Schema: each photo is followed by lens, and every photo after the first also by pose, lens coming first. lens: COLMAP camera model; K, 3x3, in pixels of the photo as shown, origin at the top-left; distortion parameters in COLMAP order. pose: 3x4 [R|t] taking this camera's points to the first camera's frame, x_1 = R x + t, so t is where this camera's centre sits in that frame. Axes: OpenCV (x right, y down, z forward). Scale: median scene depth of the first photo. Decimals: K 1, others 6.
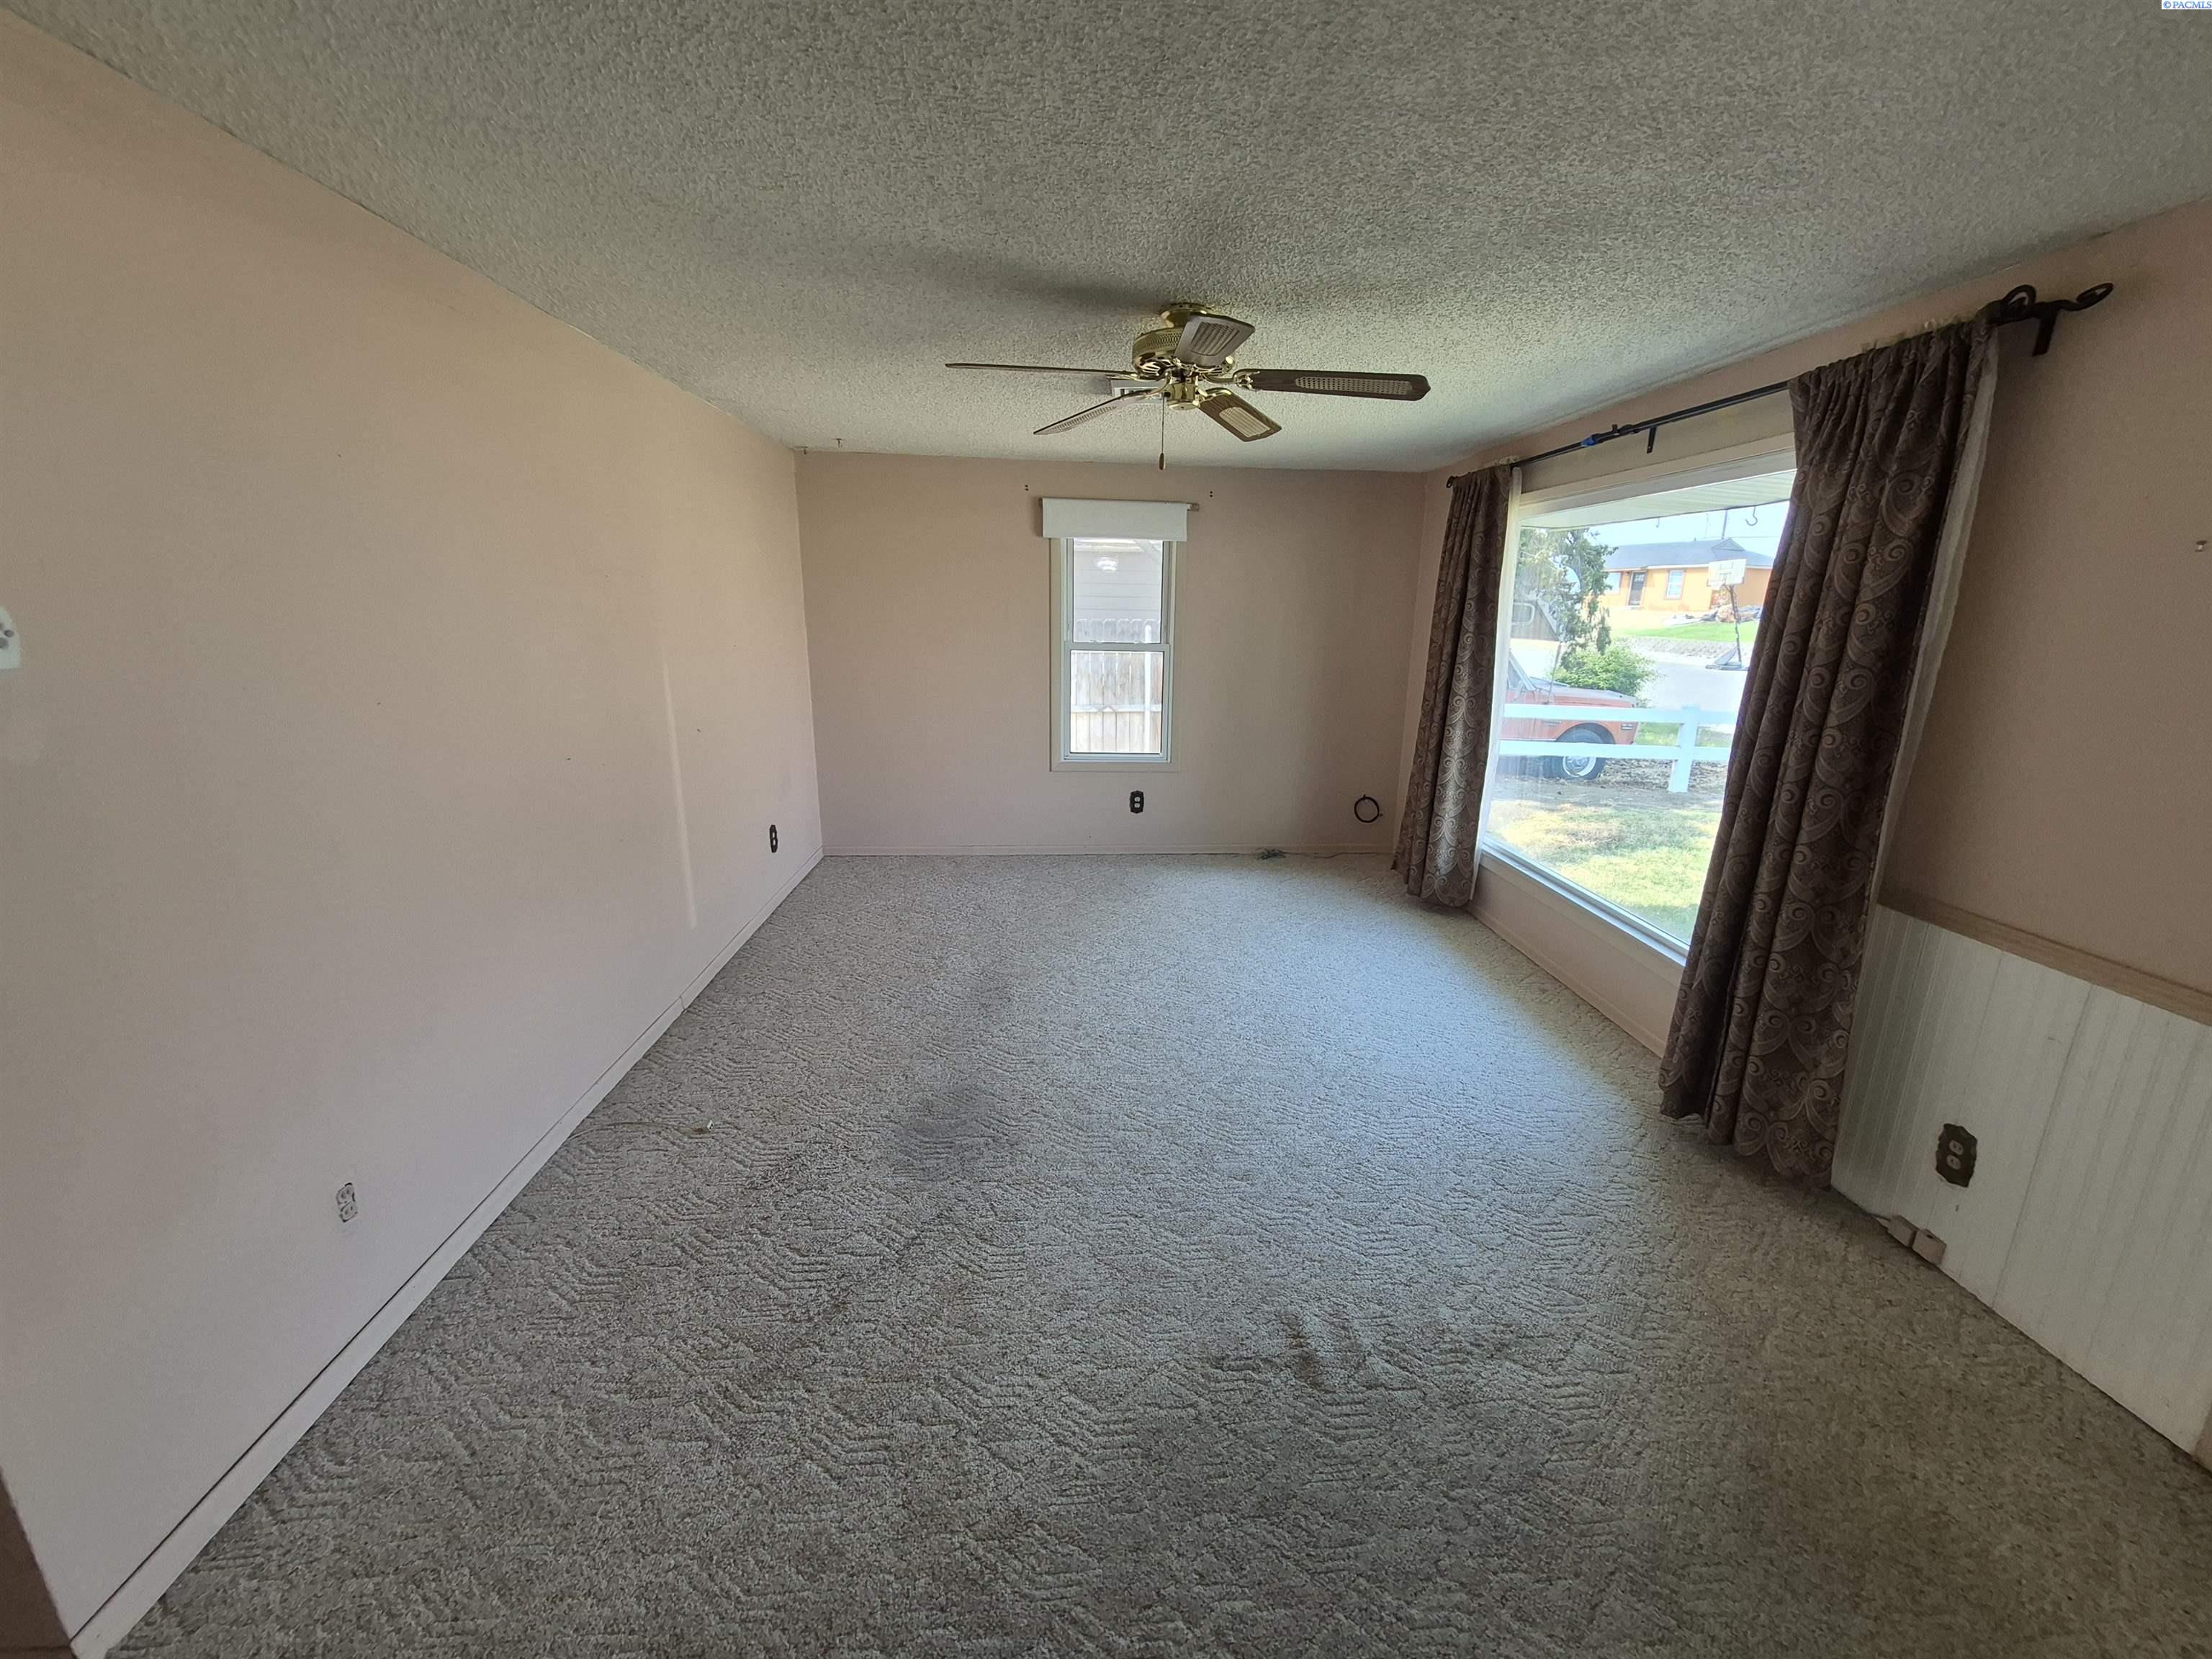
lens RADIAL K [[869.2, 0, 1127.2], [0, 869.2, 826.0], [0, 0, 1]] dist [0.005704, -0.003006]
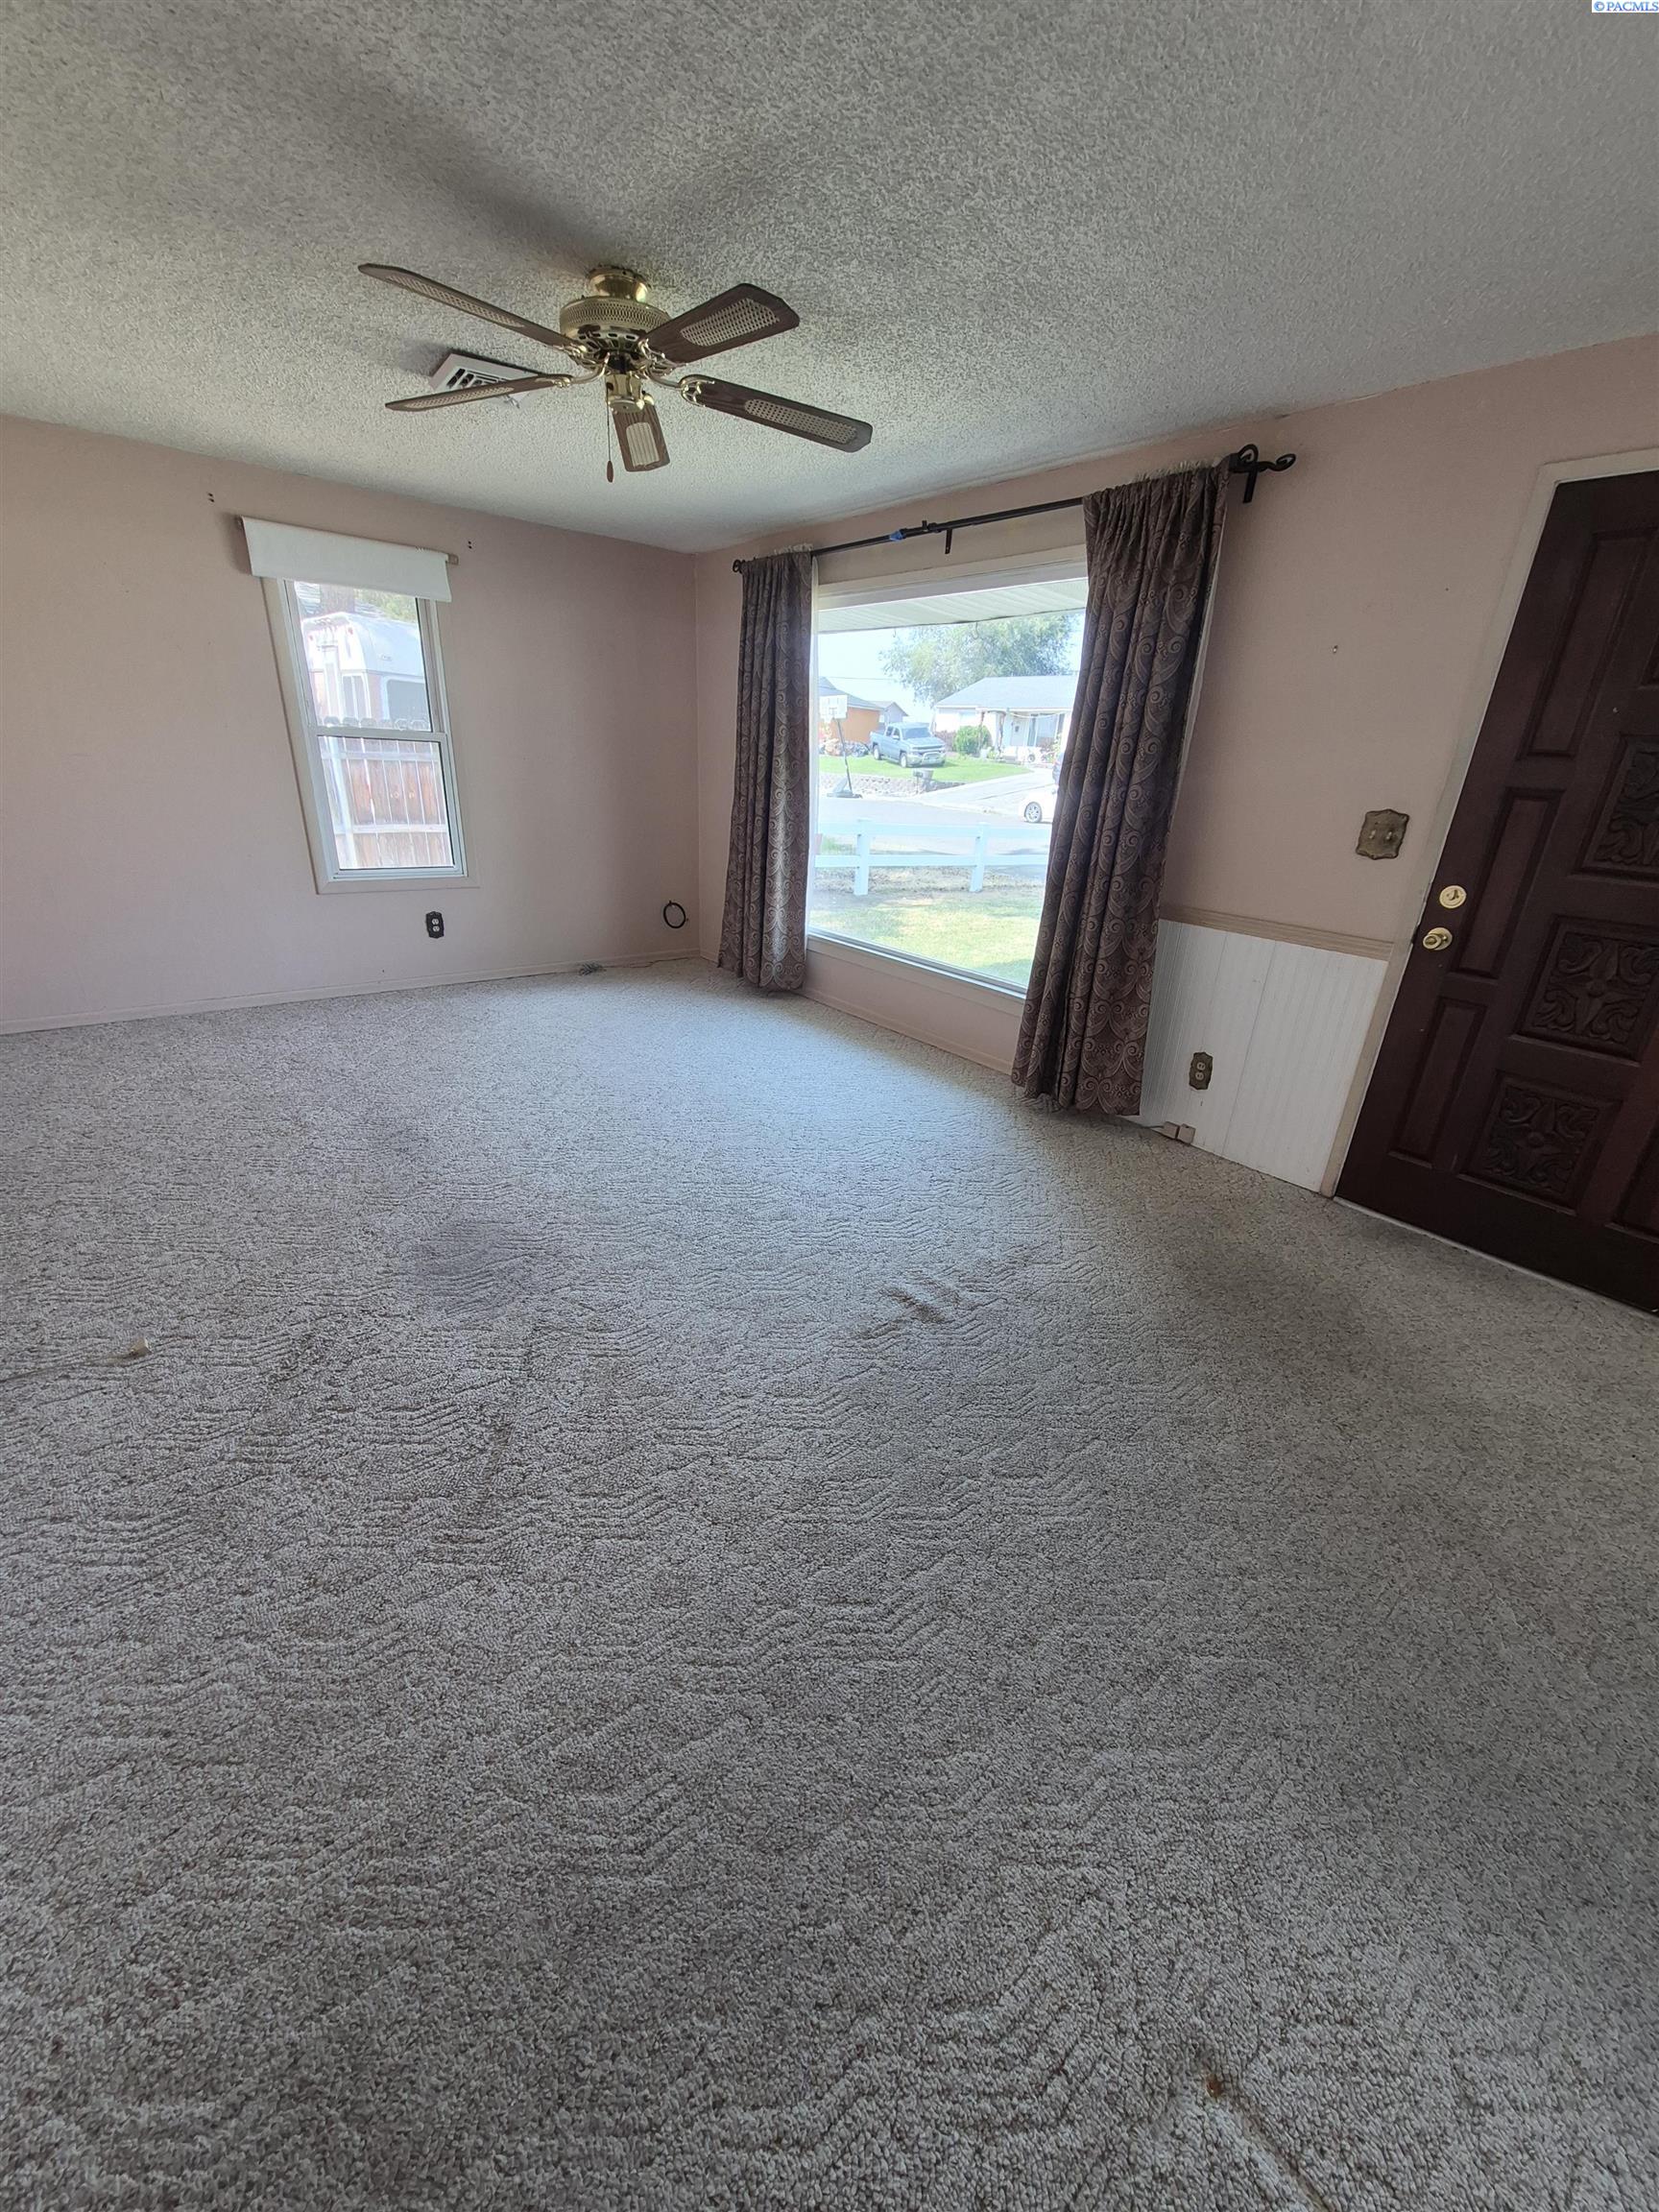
lens RADIAL K [[869.2, 0, 834.1], [0, 869.2, 1125.7], [0, 0, 1]] dist [0.005704, -0.003006]
pose [[0.820716, -0.203447, 0.533887, -0.367363], [0.106120, 0.972474, 0.207446, 0.066264], [-0.561395, -0.113598, 0.819714, 0.066554]]
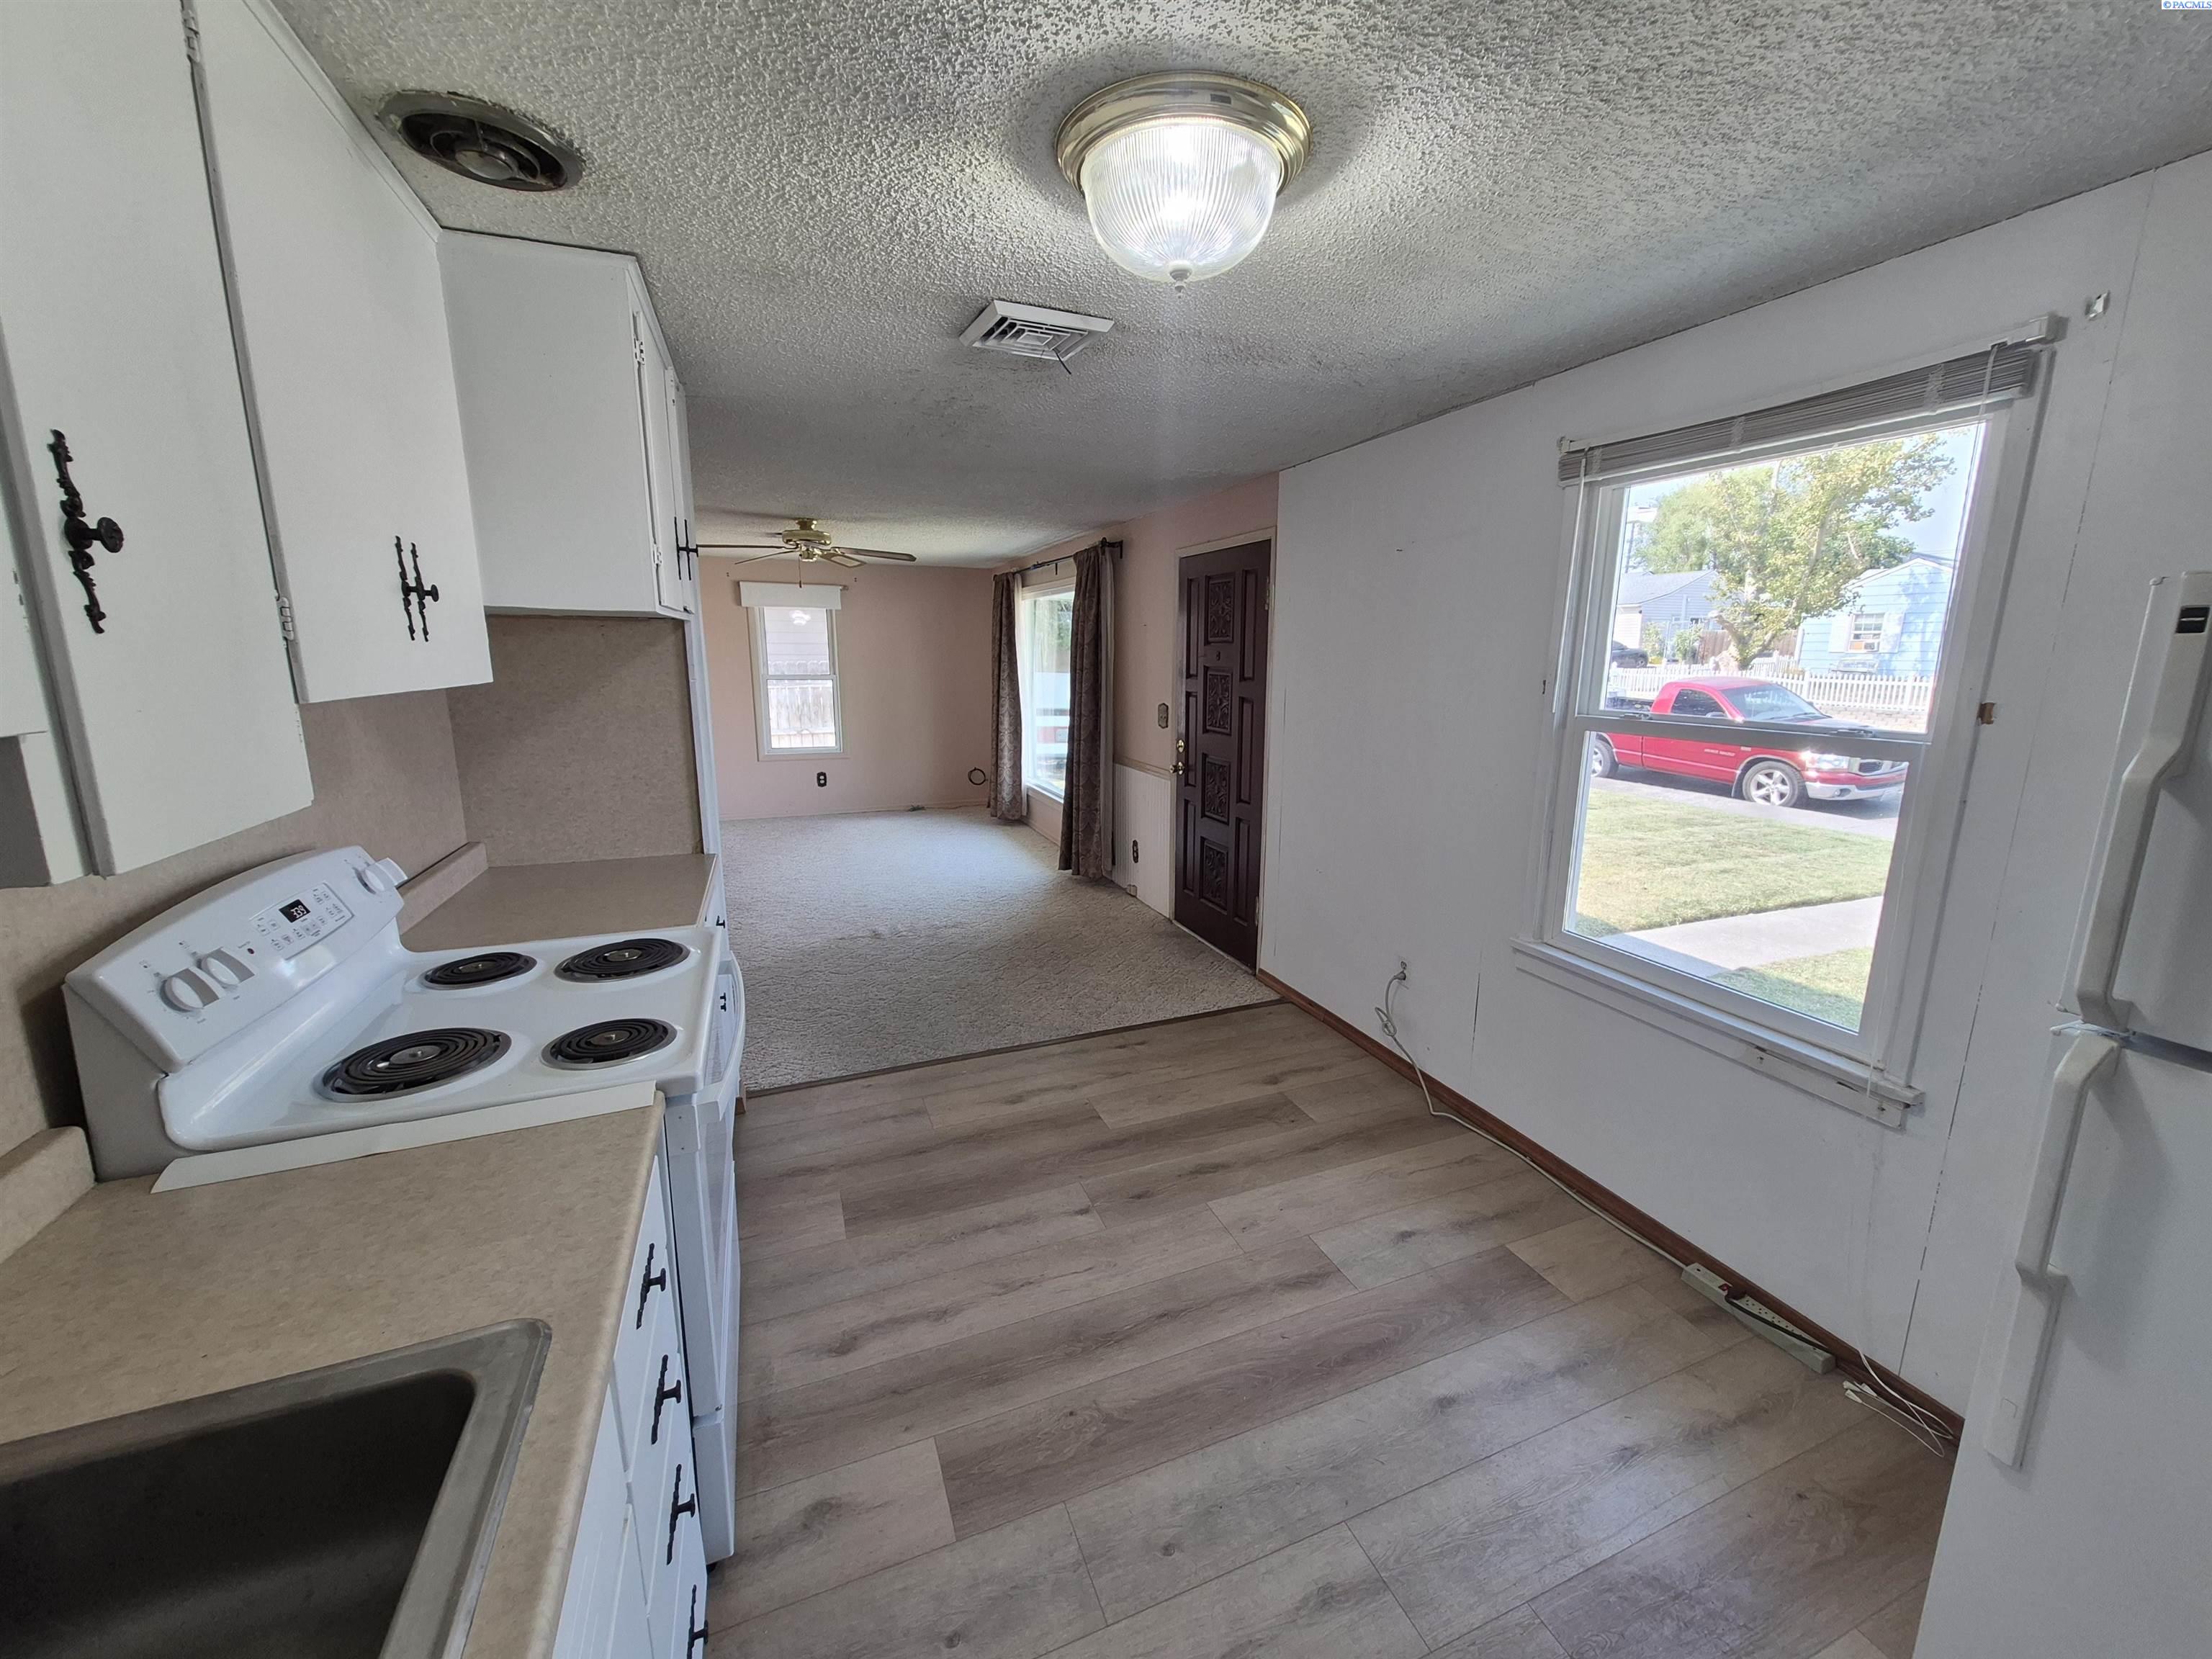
lens RADIAL K [[869.2, 0, 1118.2], [0, 869.2, 817.6], [0, 0, 1]] dist [0.005704, -0.003006]
pose [[0.952836, -0.069526, 0.295415, 0.110065], [0.086286, 0.995295, -0.044067, 0.322933], [-0.290961, 0.067479, 0.954352, -1.250277]]
